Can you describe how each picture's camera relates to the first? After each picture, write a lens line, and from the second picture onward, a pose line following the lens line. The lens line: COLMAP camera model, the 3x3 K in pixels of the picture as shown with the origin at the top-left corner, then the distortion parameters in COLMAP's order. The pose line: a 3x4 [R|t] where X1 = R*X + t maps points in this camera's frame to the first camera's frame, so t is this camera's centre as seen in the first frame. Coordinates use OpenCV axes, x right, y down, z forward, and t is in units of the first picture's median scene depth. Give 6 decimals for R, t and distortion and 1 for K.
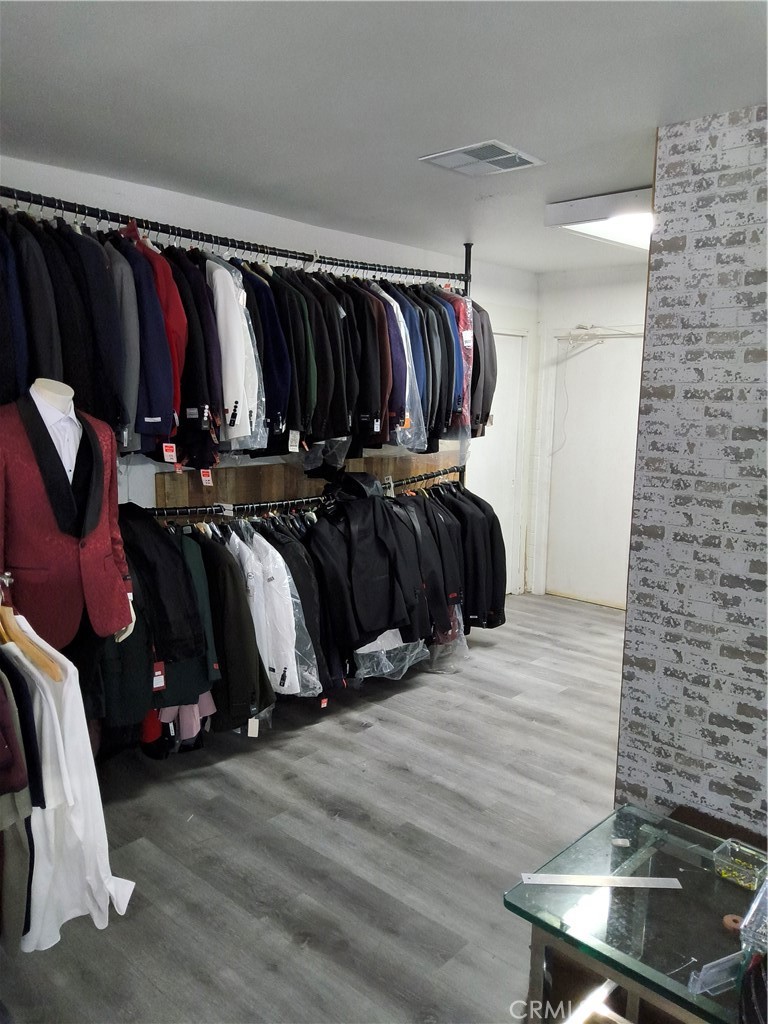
lens RADIAL K [[775.7, 0, 388.4], [0, 775.7, 512.2], [0, 0, 1]] dist [0.080255, -0.137640]
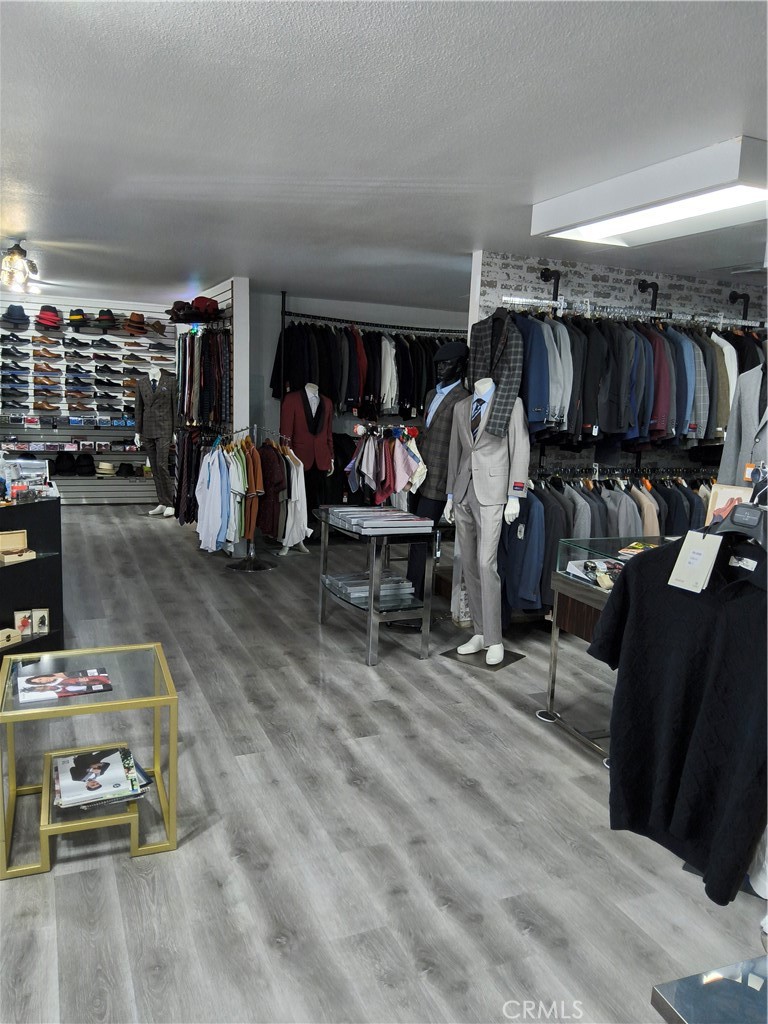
lens RADIAL K [[775.7, 0, 388.4], [0, 775.7, 512.2], [0, 0, 1]] dist [0.080255, -0.137640]
pose [[0.913619, 0.098614, -0.394430, 0.880709], [-0.098856, 0.994905, 0.019762, 0.194169], [0.394369, 0.020937, 0.918714, -1.343752]]
